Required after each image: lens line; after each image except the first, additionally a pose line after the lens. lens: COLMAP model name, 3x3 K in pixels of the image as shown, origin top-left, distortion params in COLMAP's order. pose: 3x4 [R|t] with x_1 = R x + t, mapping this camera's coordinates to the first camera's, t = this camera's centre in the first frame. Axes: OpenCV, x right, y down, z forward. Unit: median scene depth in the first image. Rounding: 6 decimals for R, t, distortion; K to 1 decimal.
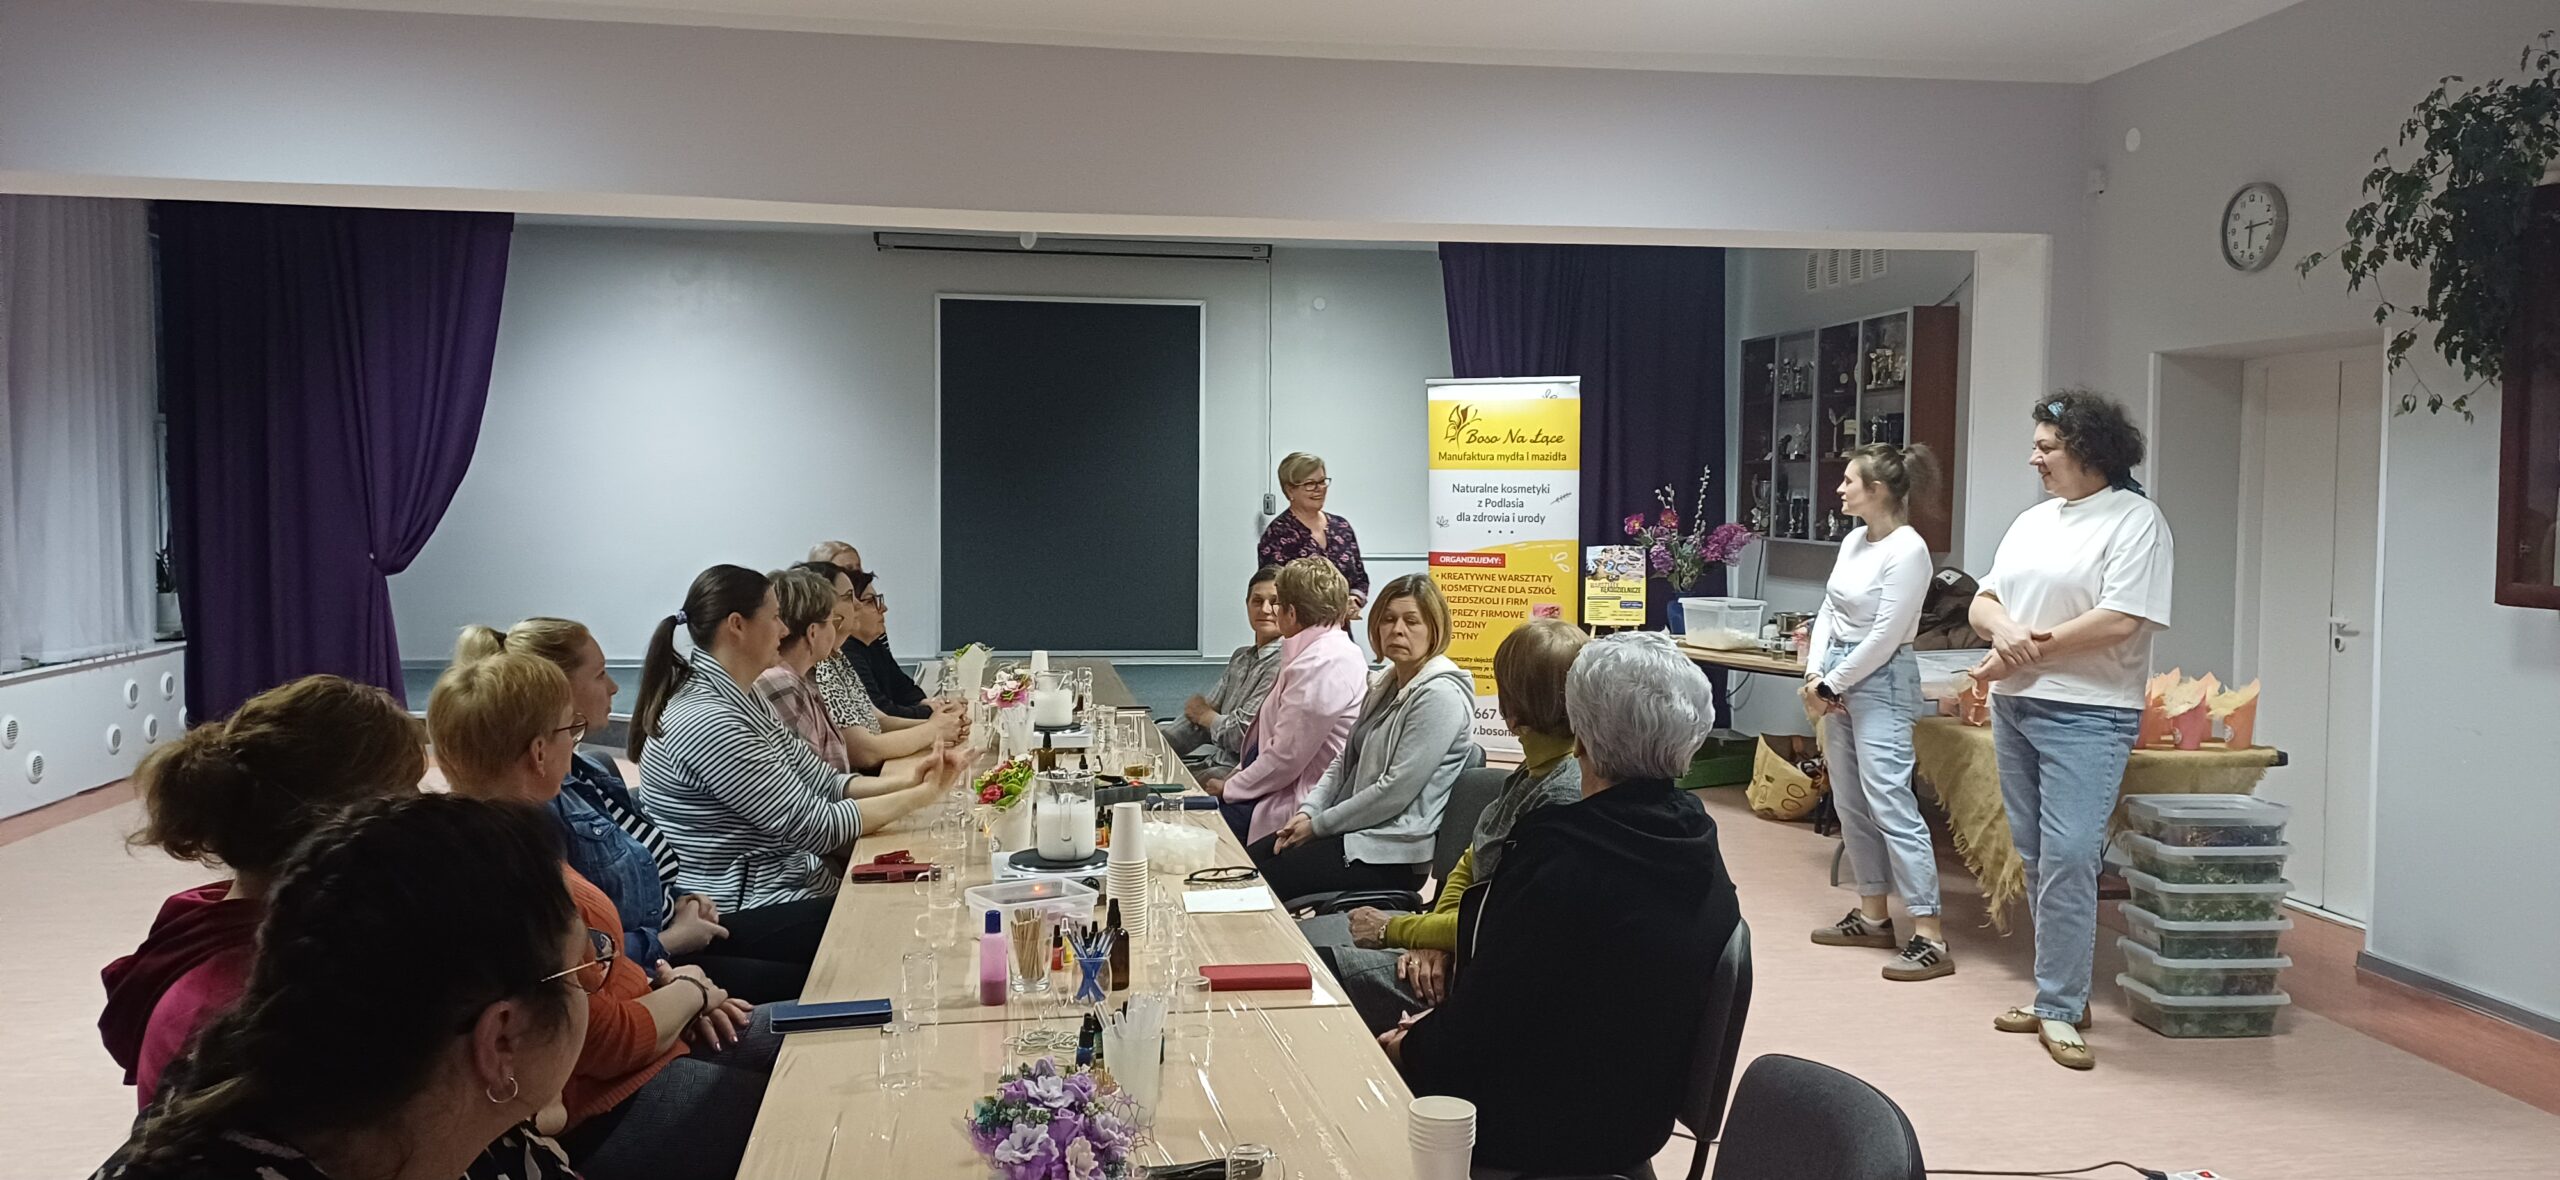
lens RADIAL K [[1821.7, 0, 1265.9], [0, 1821.7, 574.0], [0, 0, 1]] dist [0.108157, -0.168793]
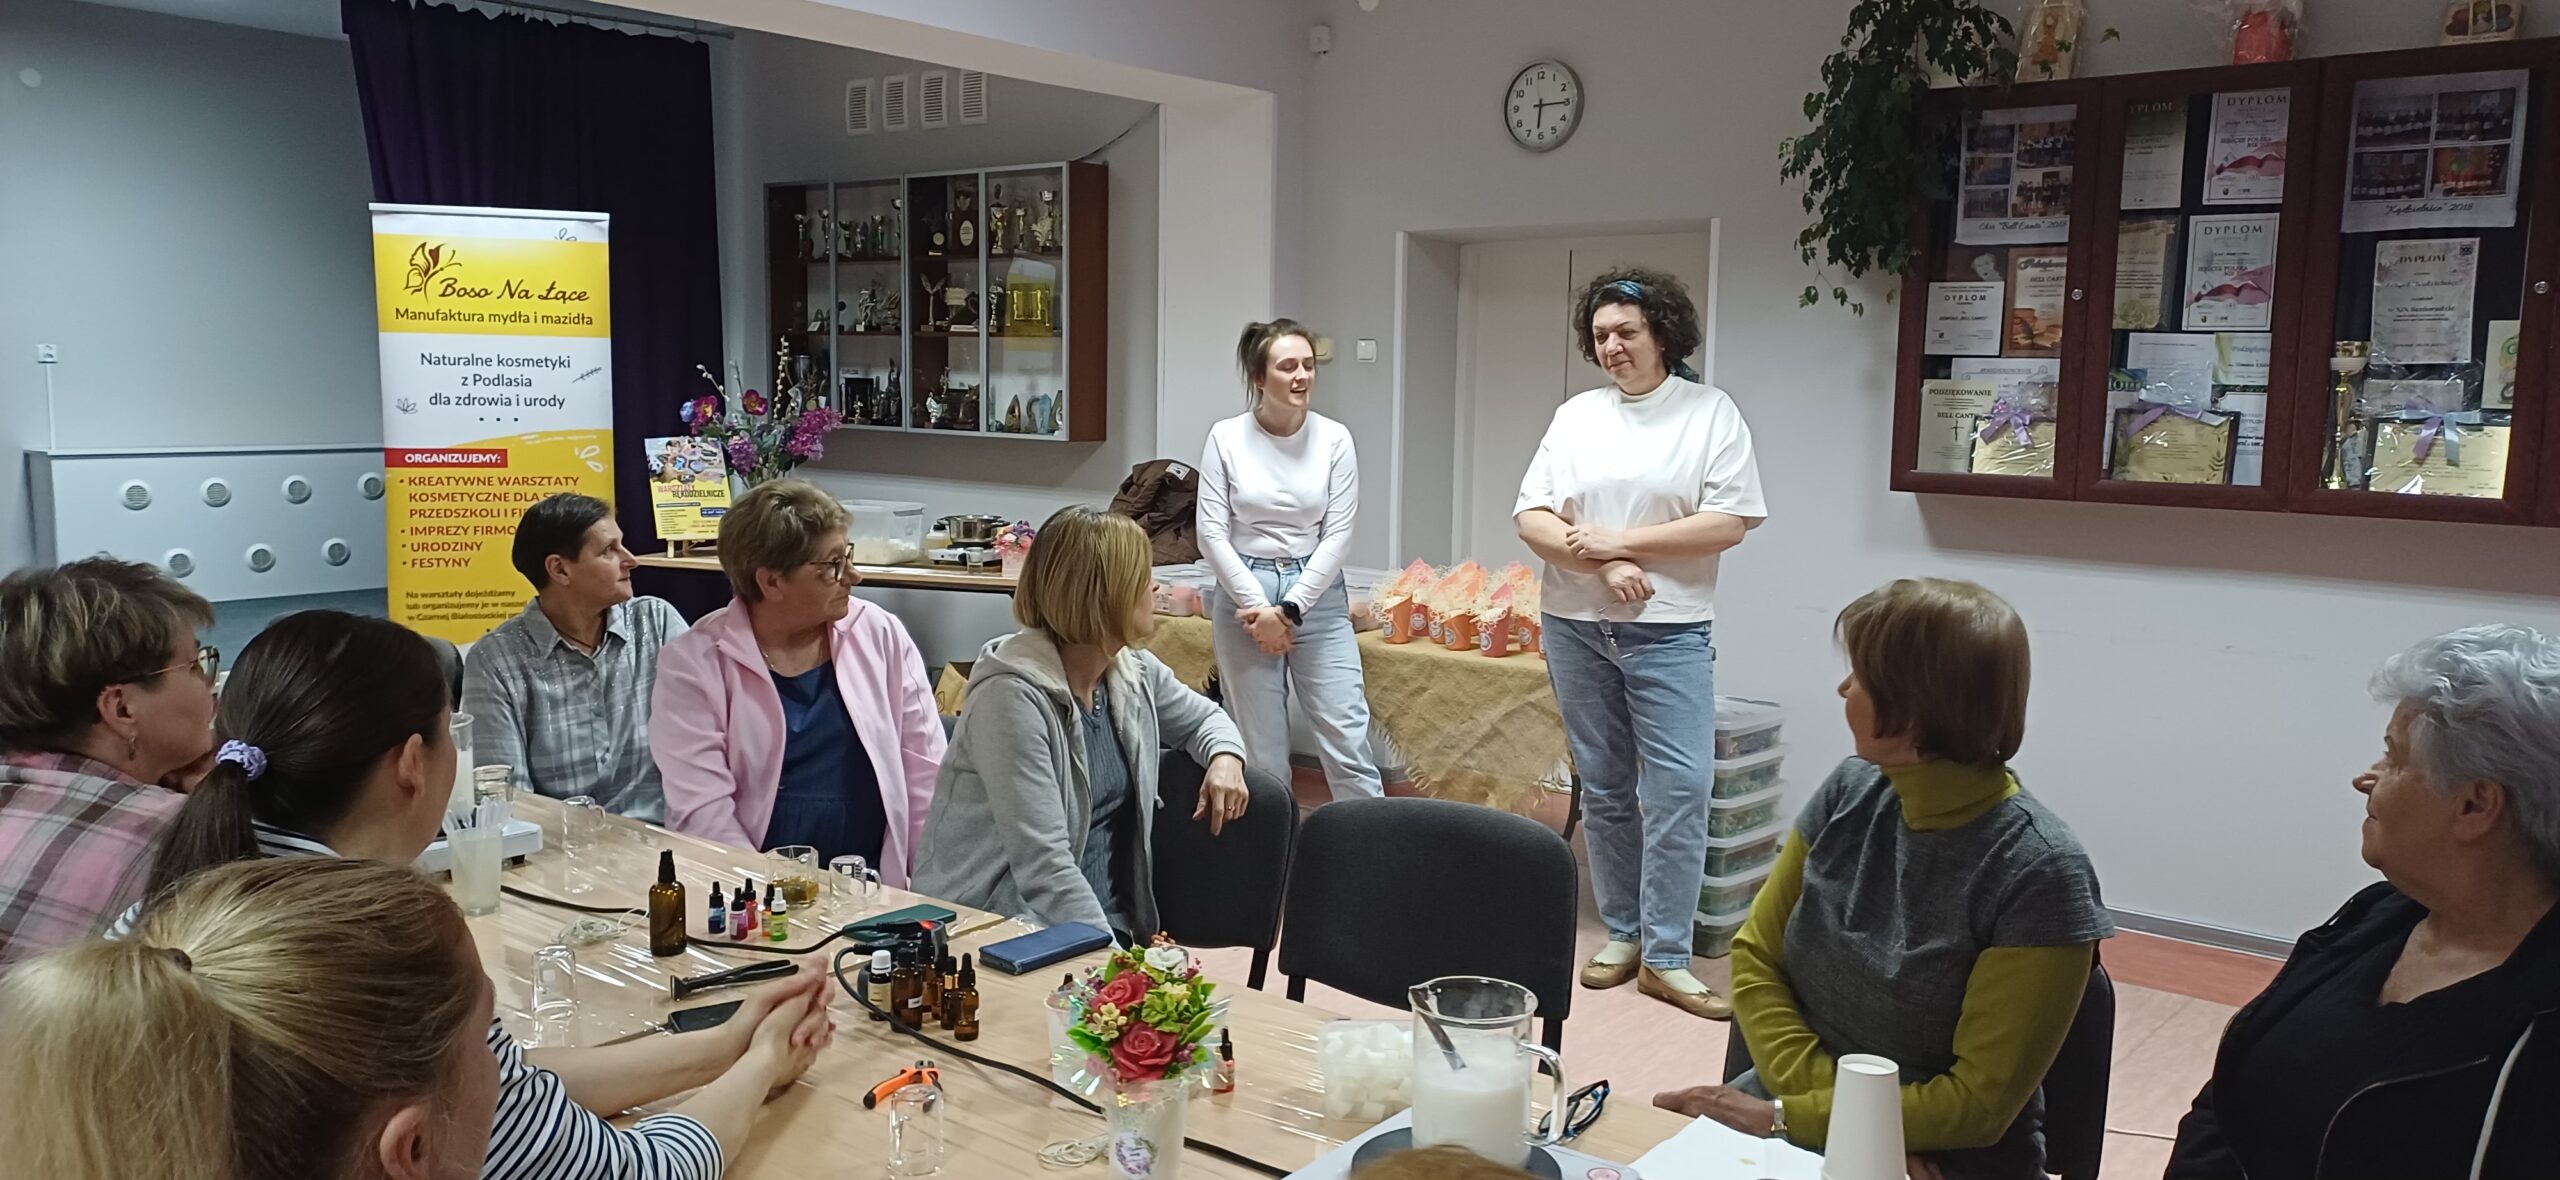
lens RADIAL K [[1821.7, 0, 1265.9], [0, 1821.7, 574.0], [0, 0, 1]] dist [0.108157, -0.168793]
pose [[0.734951, -0.068930, 0.674608, -0.162798], [0.020881, 0.996649, 0.079087, -0.014254], [-0.677799, -0.044038, 0.733928, 0.253404]]
